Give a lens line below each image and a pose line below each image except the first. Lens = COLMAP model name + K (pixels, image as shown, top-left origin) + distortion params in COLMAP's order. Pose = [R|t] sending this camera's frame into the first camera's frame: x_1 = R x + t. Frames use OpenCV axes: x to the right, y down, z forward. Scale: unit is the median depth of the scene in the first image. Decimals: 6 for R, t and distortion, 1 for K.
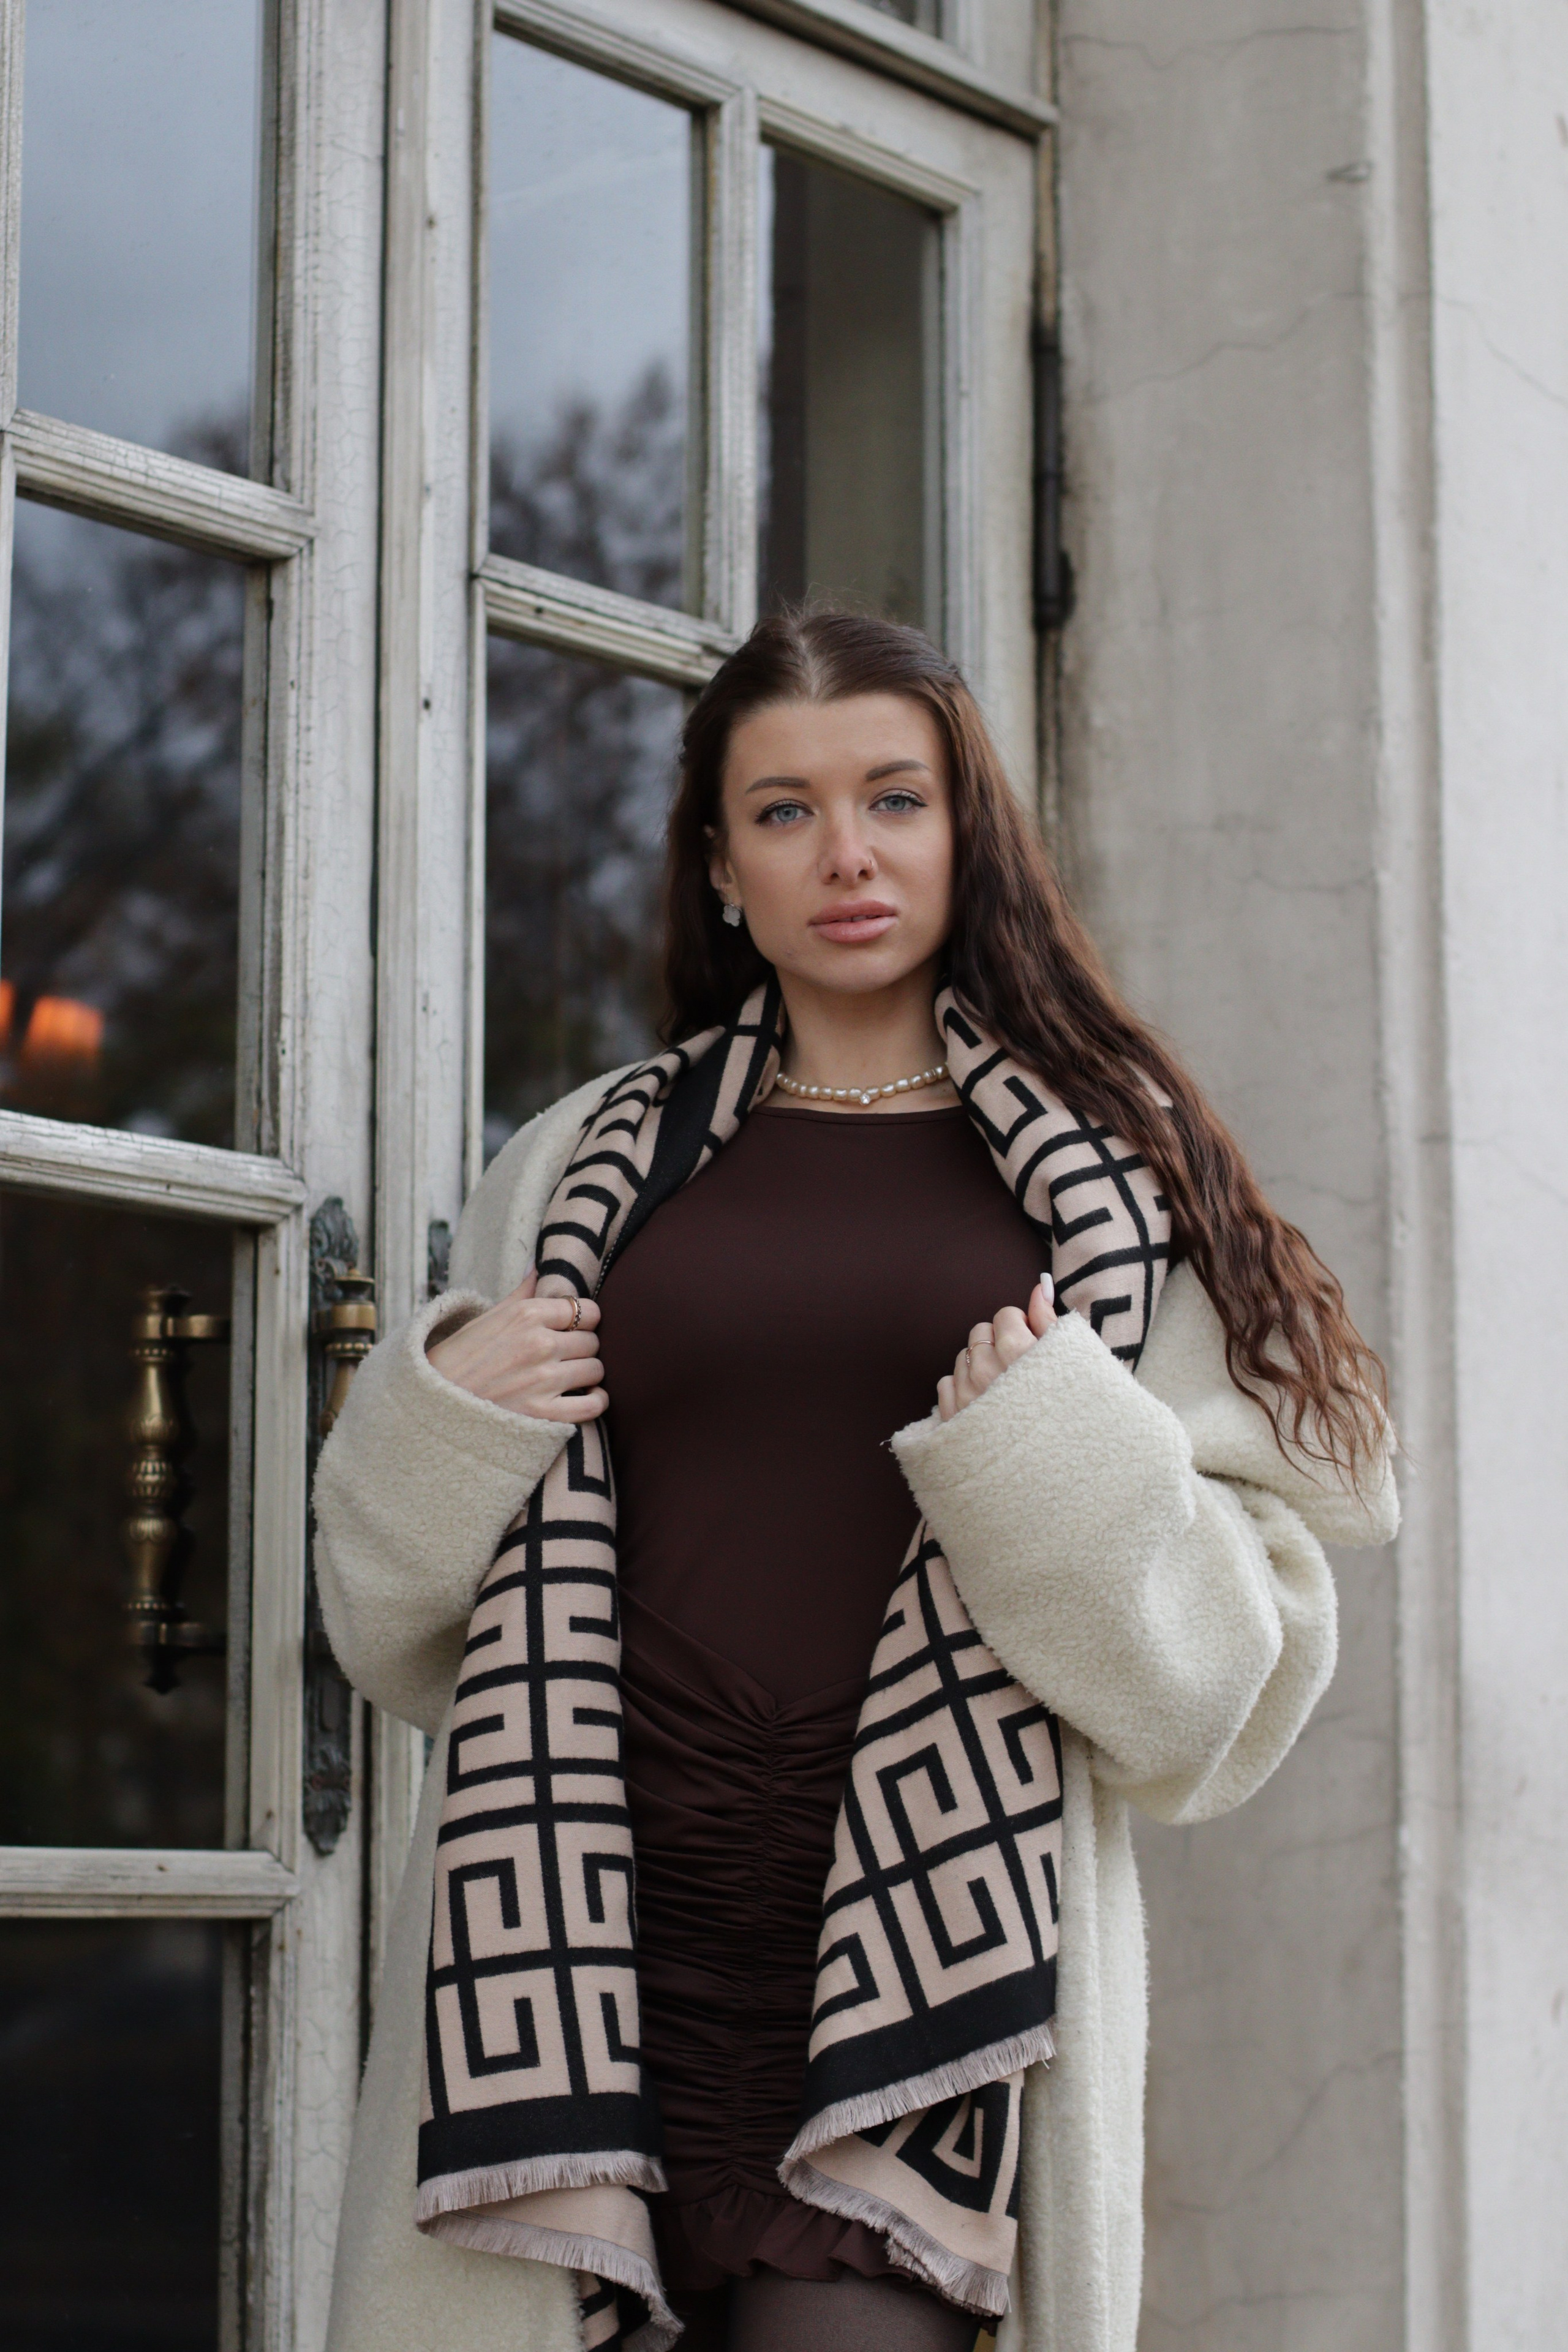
lens RADIAL K [[5458.9, 0, 731.7], [0, 5458.9, 1183.2], [0, 0, 1]] dist [-0.154543, 0.247394]
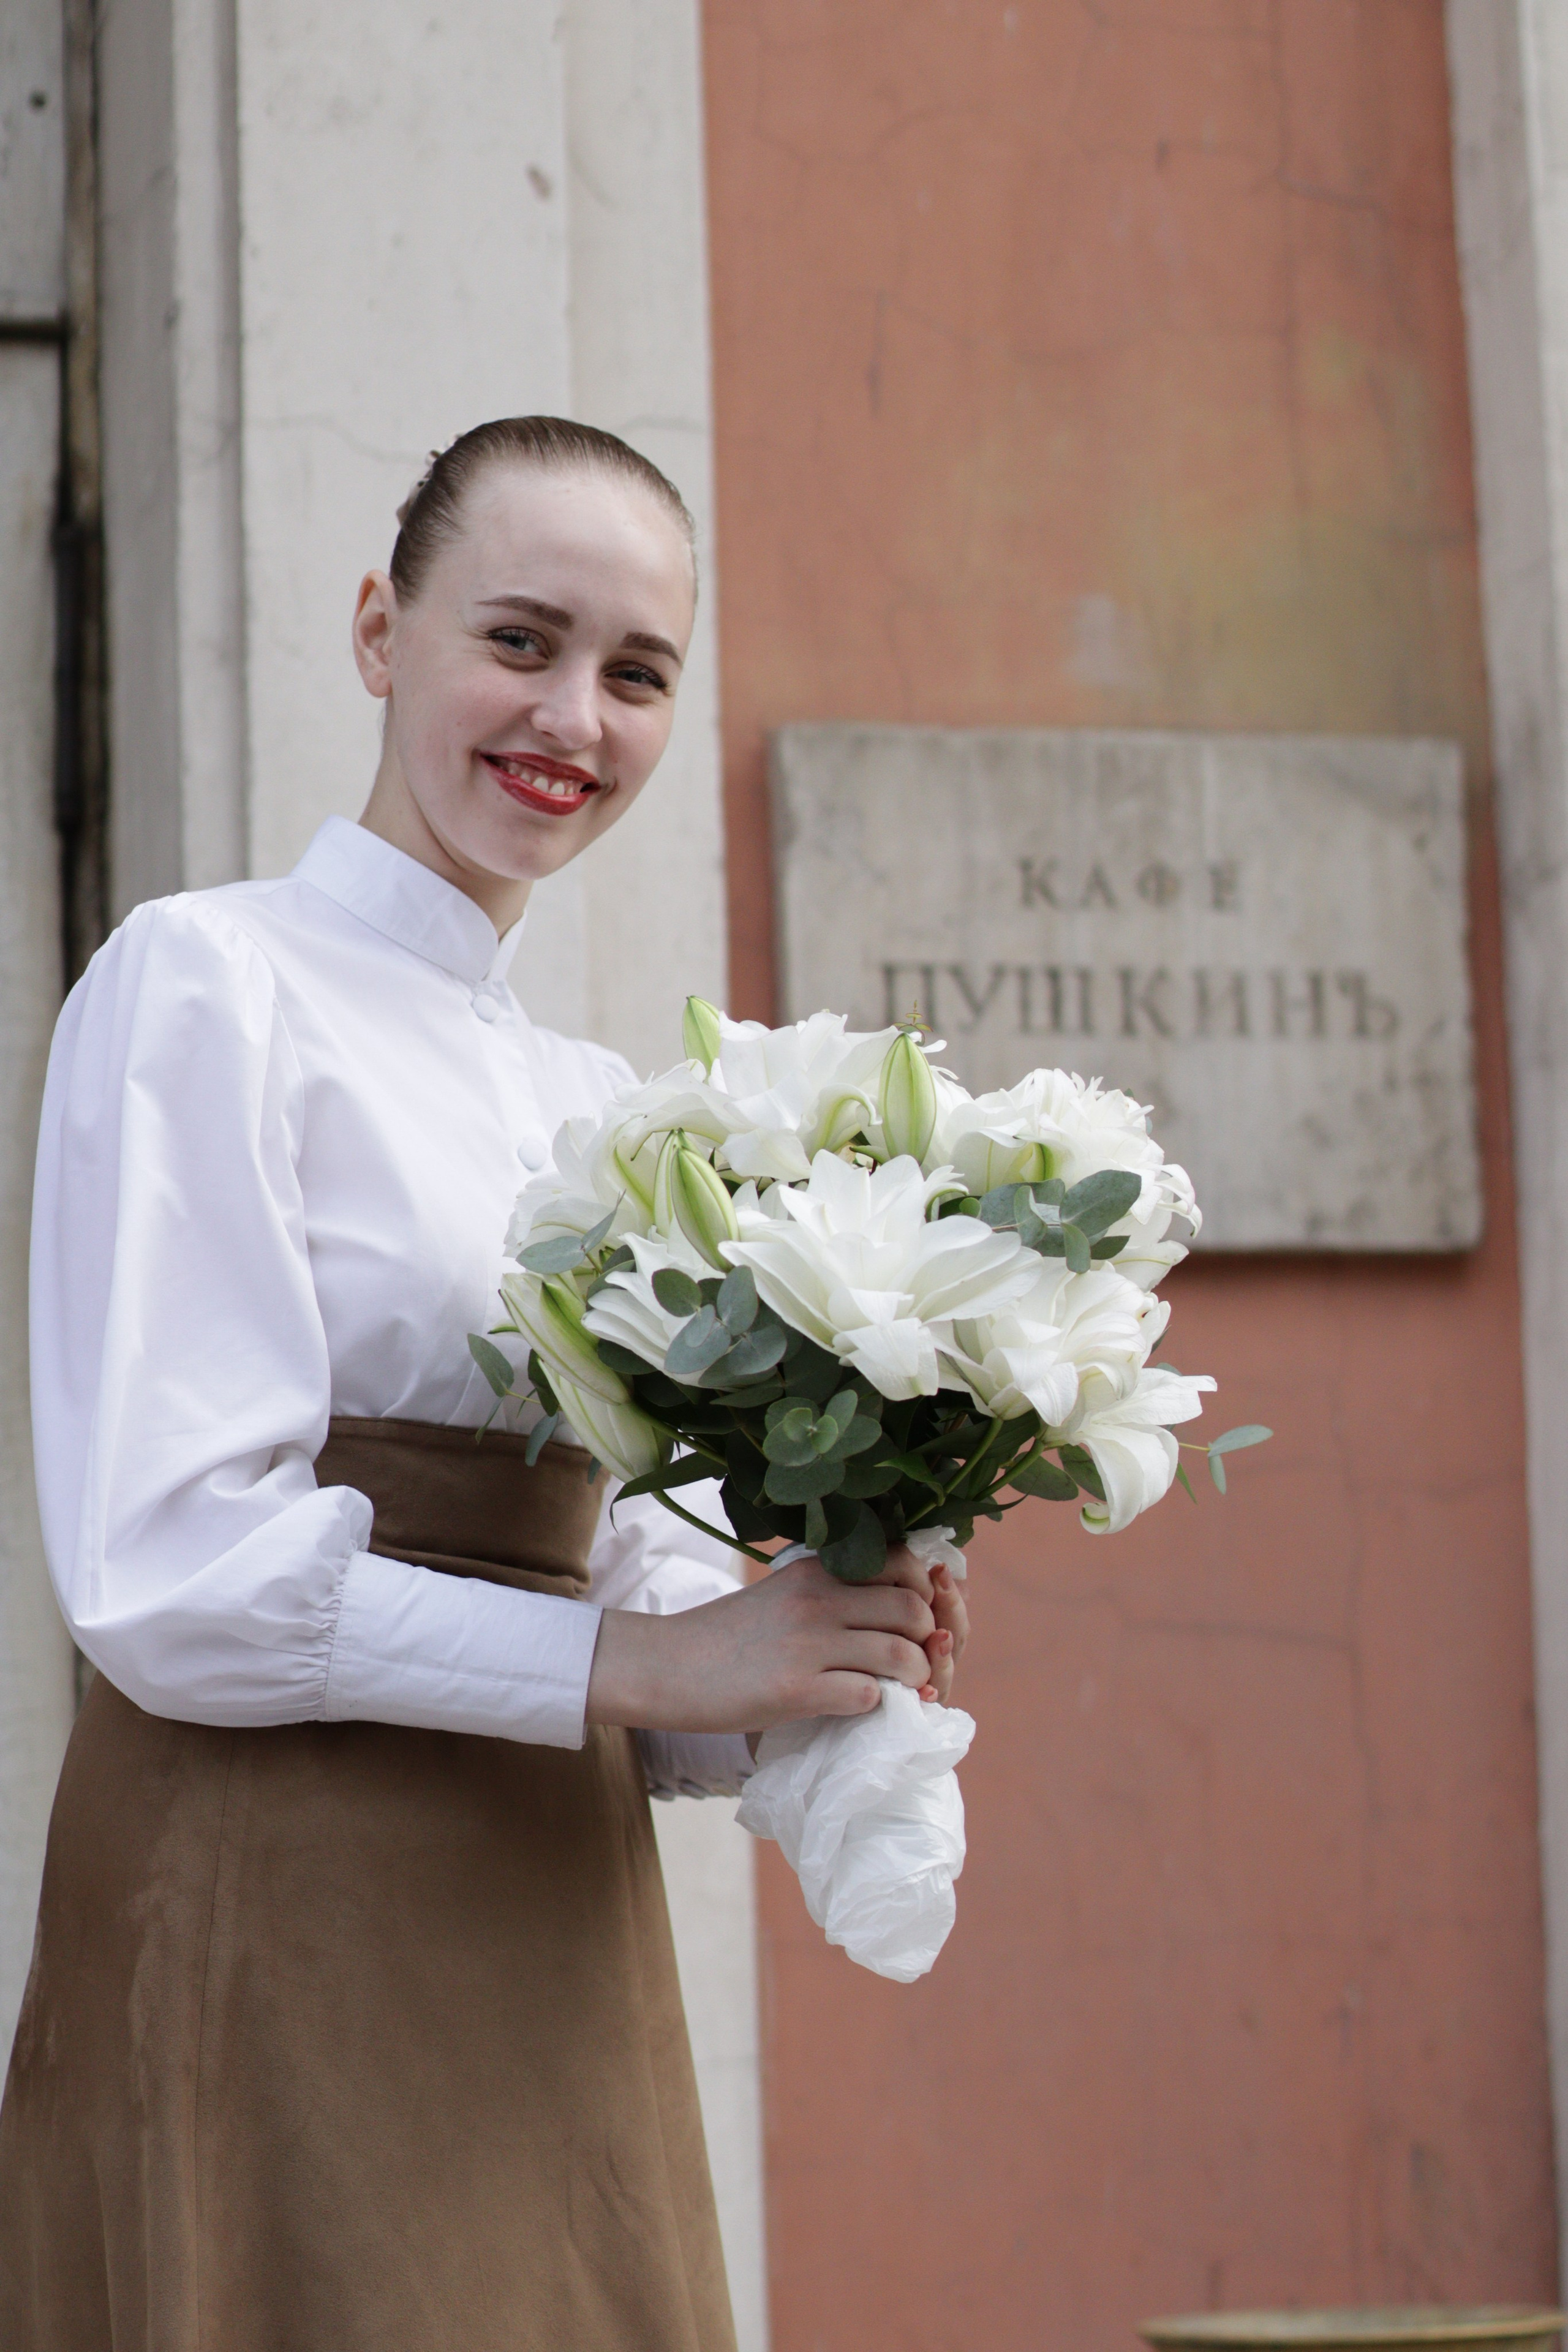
lens RADIAL K [[5458.9, 0, 731.7], [0, 5458.9, 1183.2], [0, 0, 1]] dist [-0.154543, 0.247394]
pose [[0.760282, -0.121297, -0.638168, 0.903156], [0.121822, 0.991605, -0.043343, 0.024197], [0.638068, -0.044790, 0.768676, 0.356878]]
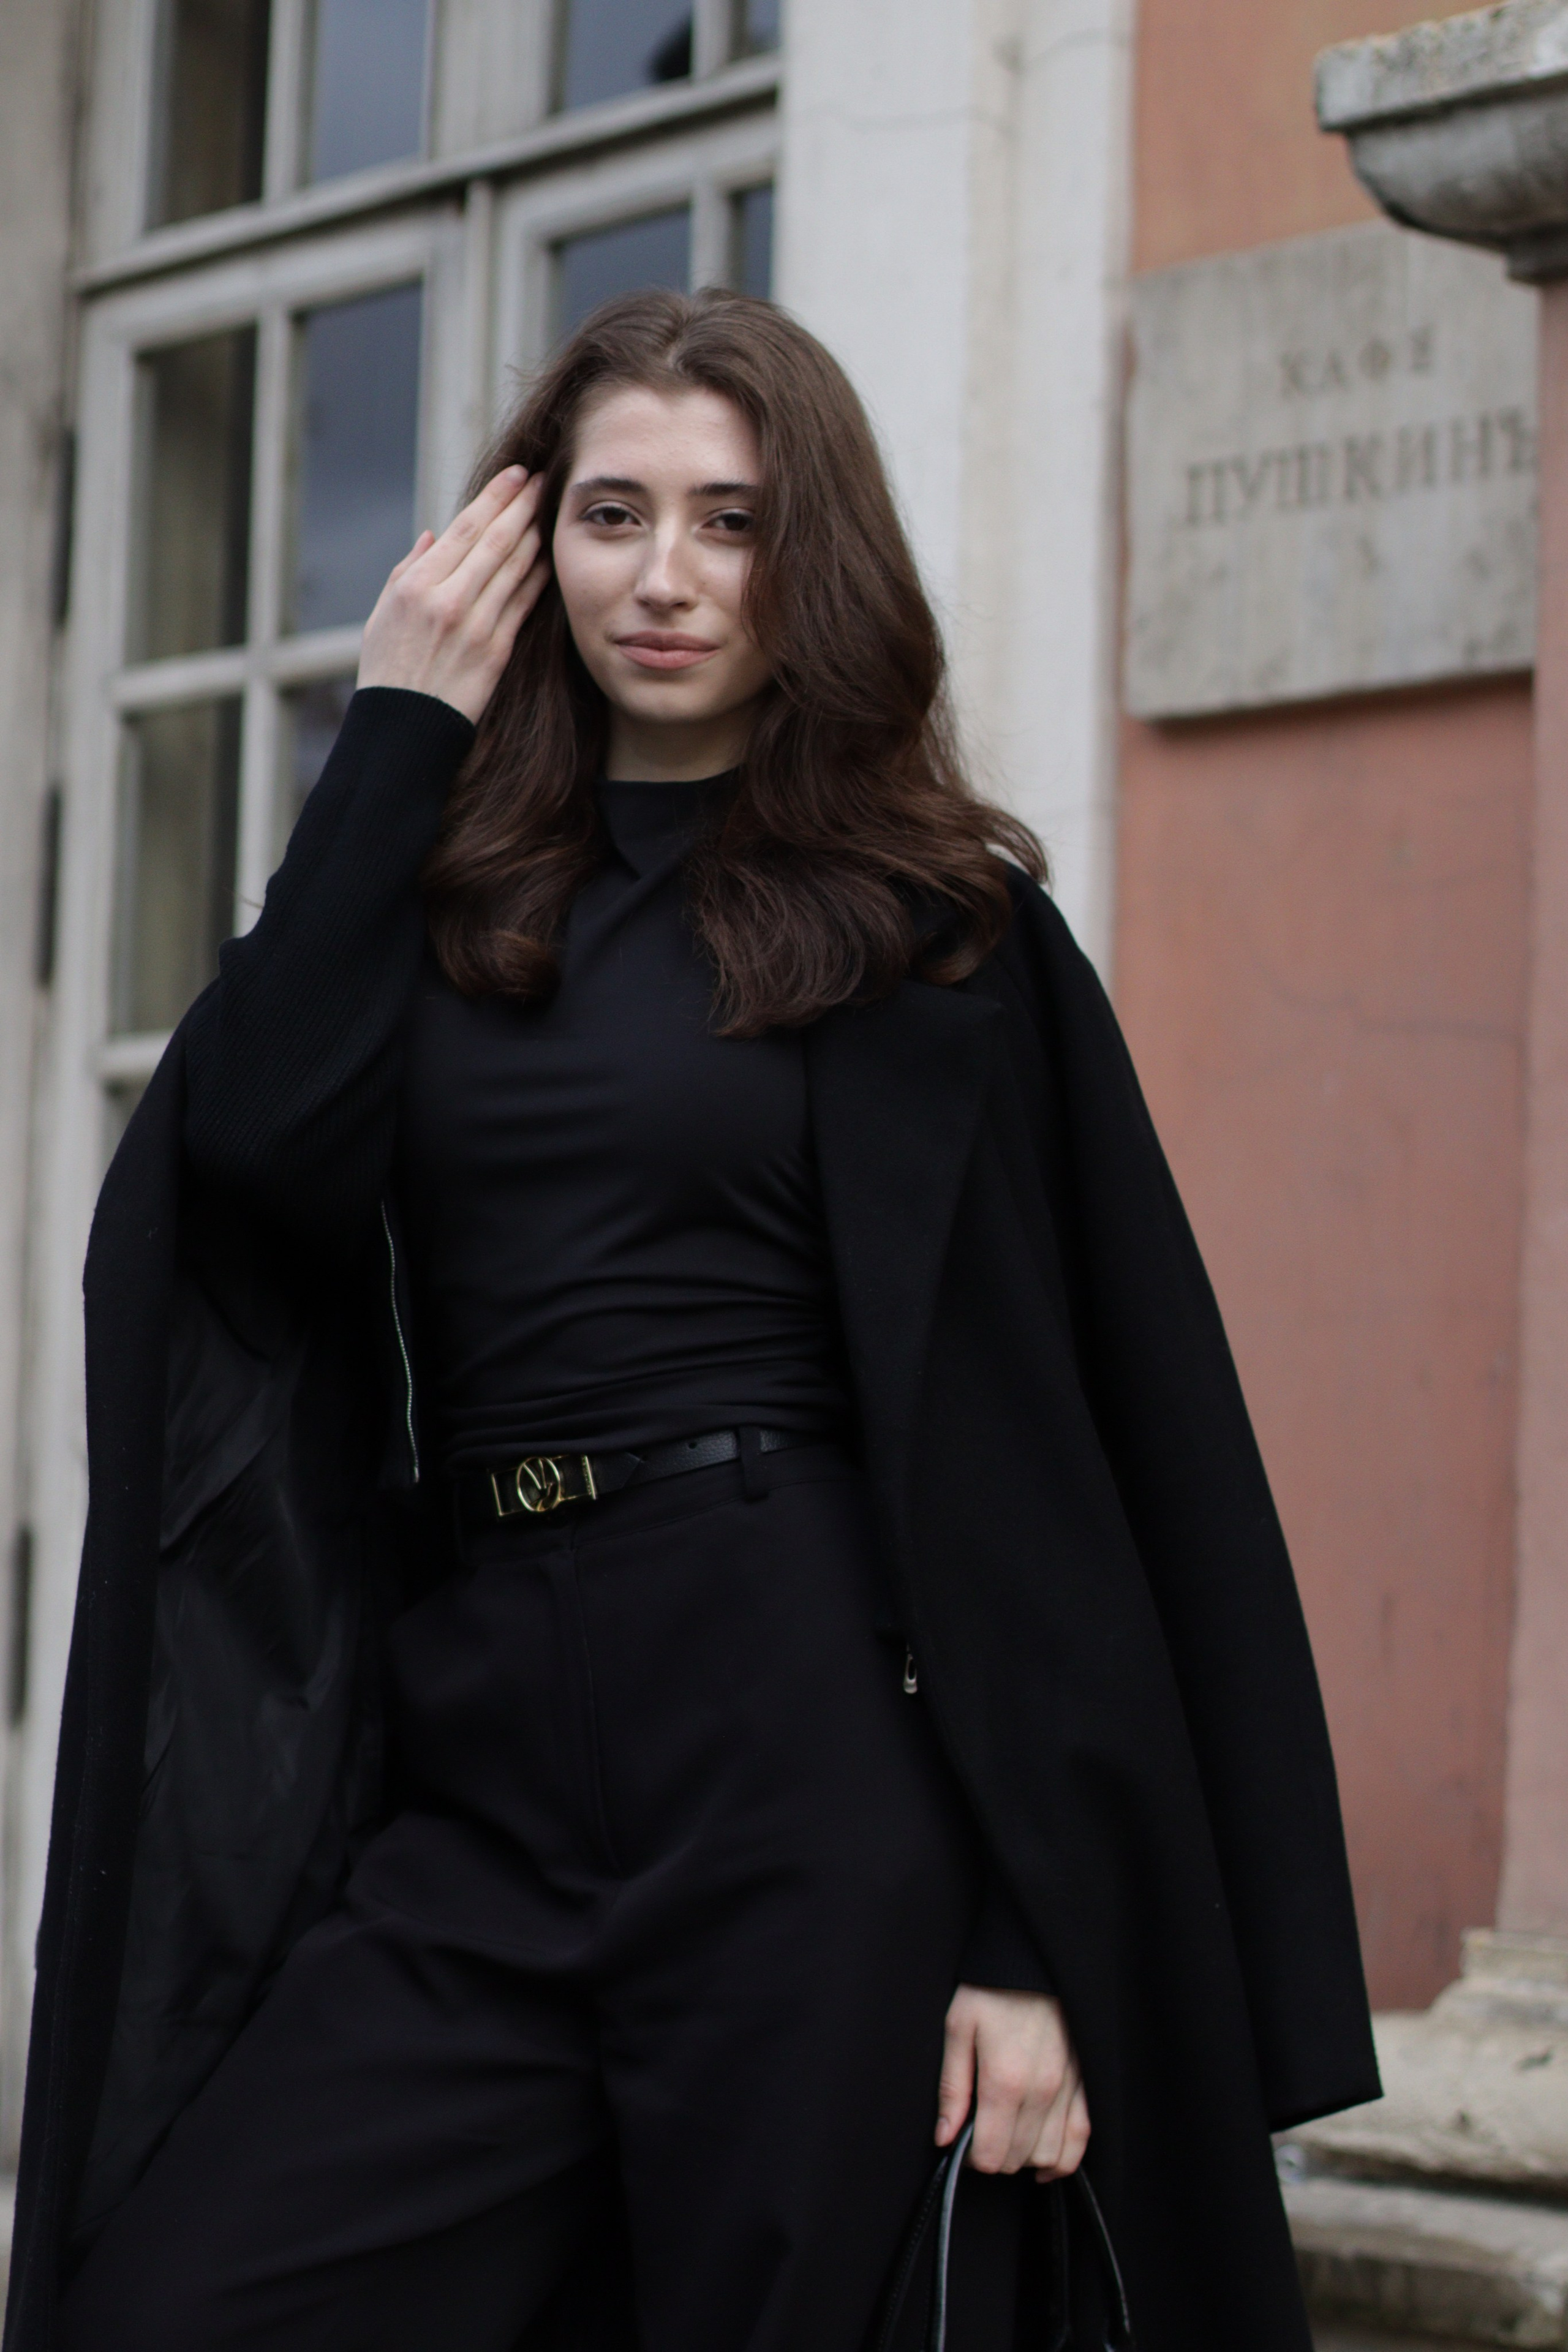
lens RADIAL K [[5458.9, 0, 731.7], [0, 5458.9, 1183.2], [0, 0, 1]] dist [-0.154543, 0.247394]
pose [[-0.214826, -0.078422, -0.973499, 1.491067], [0.106470, 0.988950, -0.103162, 0.226032], [0.970832, -0.125810, -0.204103, 1.380320]]
